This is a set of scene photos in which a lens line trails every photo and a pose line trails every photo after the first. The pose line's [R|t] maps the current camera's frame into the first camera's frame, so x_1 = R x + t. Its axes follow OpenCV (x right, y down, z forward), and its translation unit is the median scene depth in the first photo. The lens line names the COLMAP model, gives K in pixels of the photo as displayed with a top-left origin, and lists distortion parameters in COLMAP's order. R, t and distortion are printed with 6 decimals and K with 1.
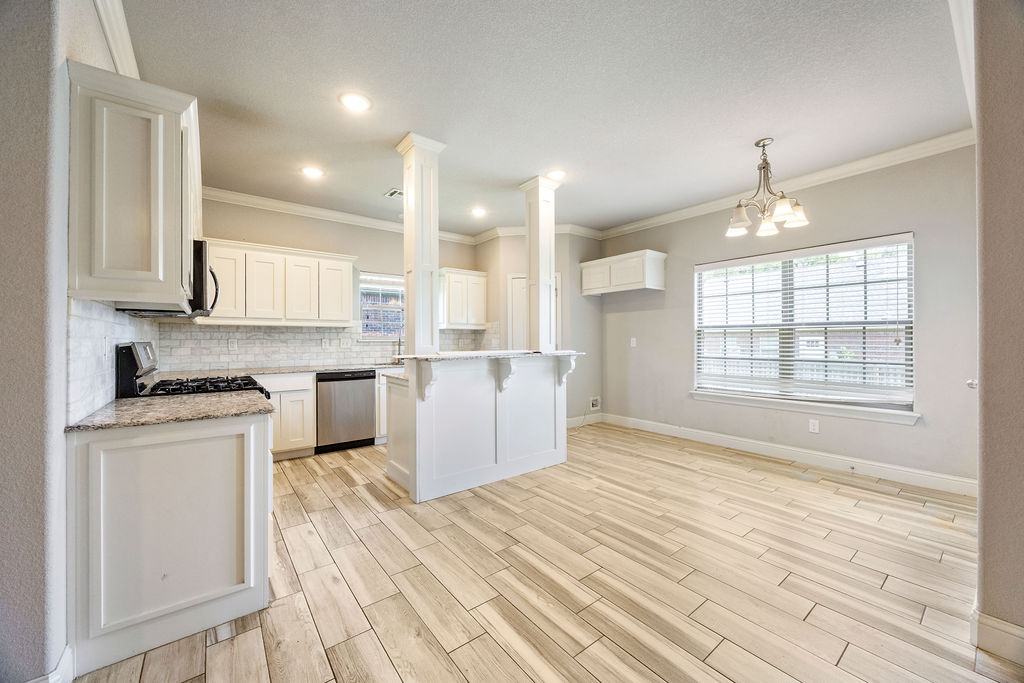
lens RADIAL K [[386.9, 0, 504.8], [0, 386.9, 338.6], [0, 0, 1]] dist [-0.000657, -0.000121]
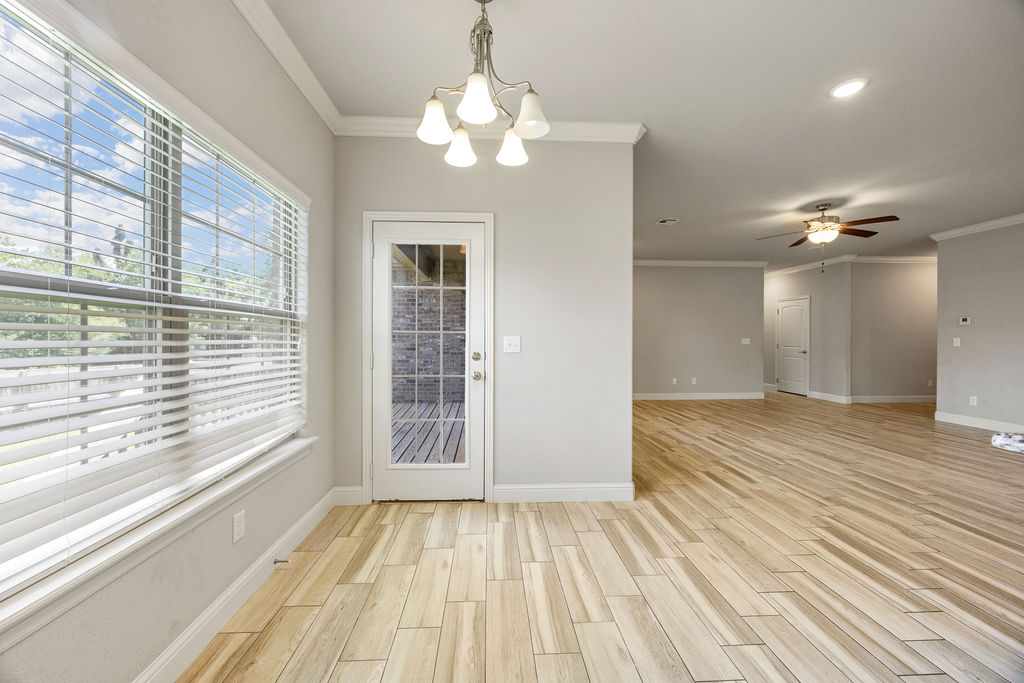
lens RADIAL K [[386.9, 0, 510.8], [0, 386.9, 339.8], [0, 0, 1]] dist [-0.000657, -0.000121]
pose [[-0.827137, -0.000464, 0.562000, 0.271220], [-0.000709, 1.000000, -0.000218, 0.002679], [-0.562000, -0.000578, -0.827137, 1.208310]]
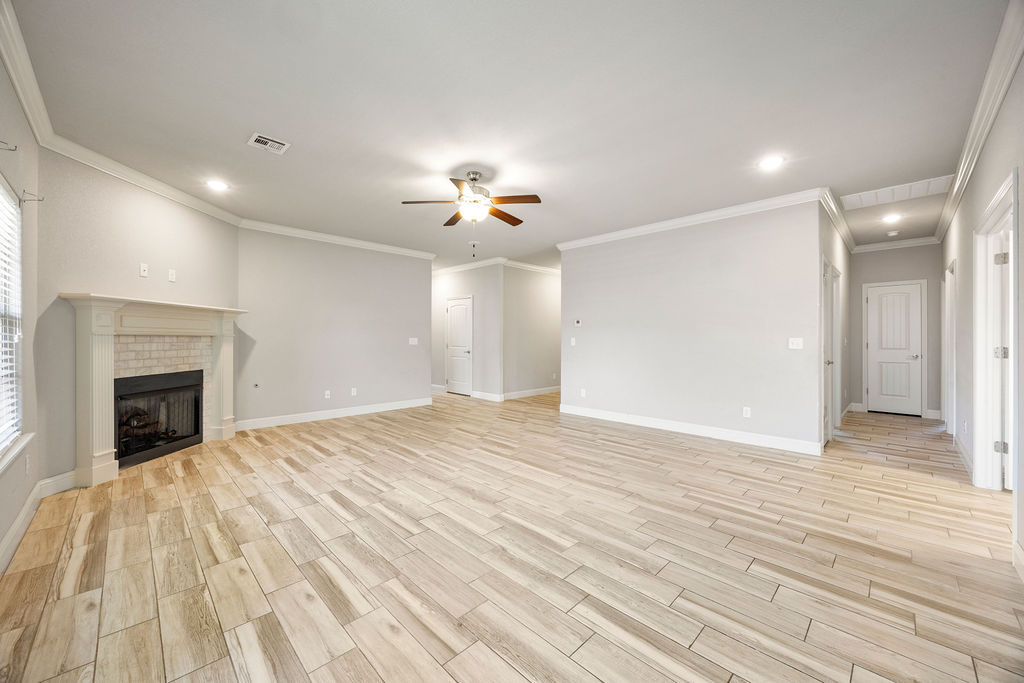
lens RADIAL K [[386.9, 0, 509.7], [0, 386.9, 340.4], [0, 0, 1]] dist [-0.000657, -0.000121]
pose [[-0.991156, 0.000843, -0.132699, 0.187503], [0.000445, 0.999995, 0.003033, -0.000151], [0.132701, 0.002947, -0.991152, 0.666542]]
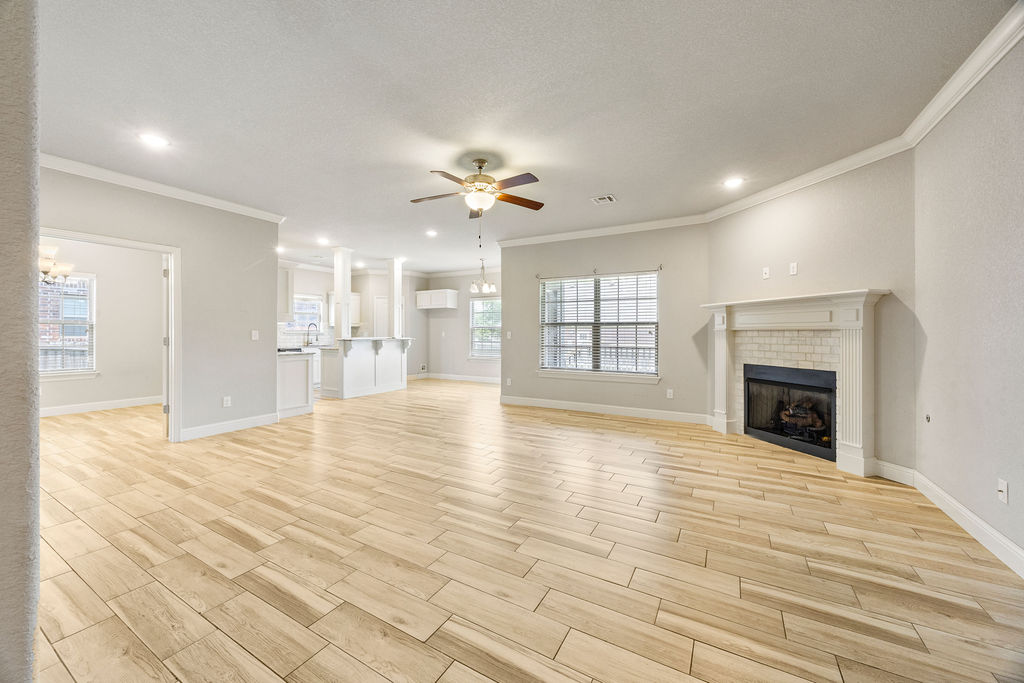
lens RADIAL K [[386.9, 0, 502.7], [0, 386.9, 334.5], [0, 0, 1]] dist [-0.000657, -0.000121]
pose [[0.925807, 0.002918, 0.377985, -0.174112], [-0.004823, 0.999980, 0.004094, 0.001115], [-0.377965, -0.005613, 0.925803, -1.291270]]
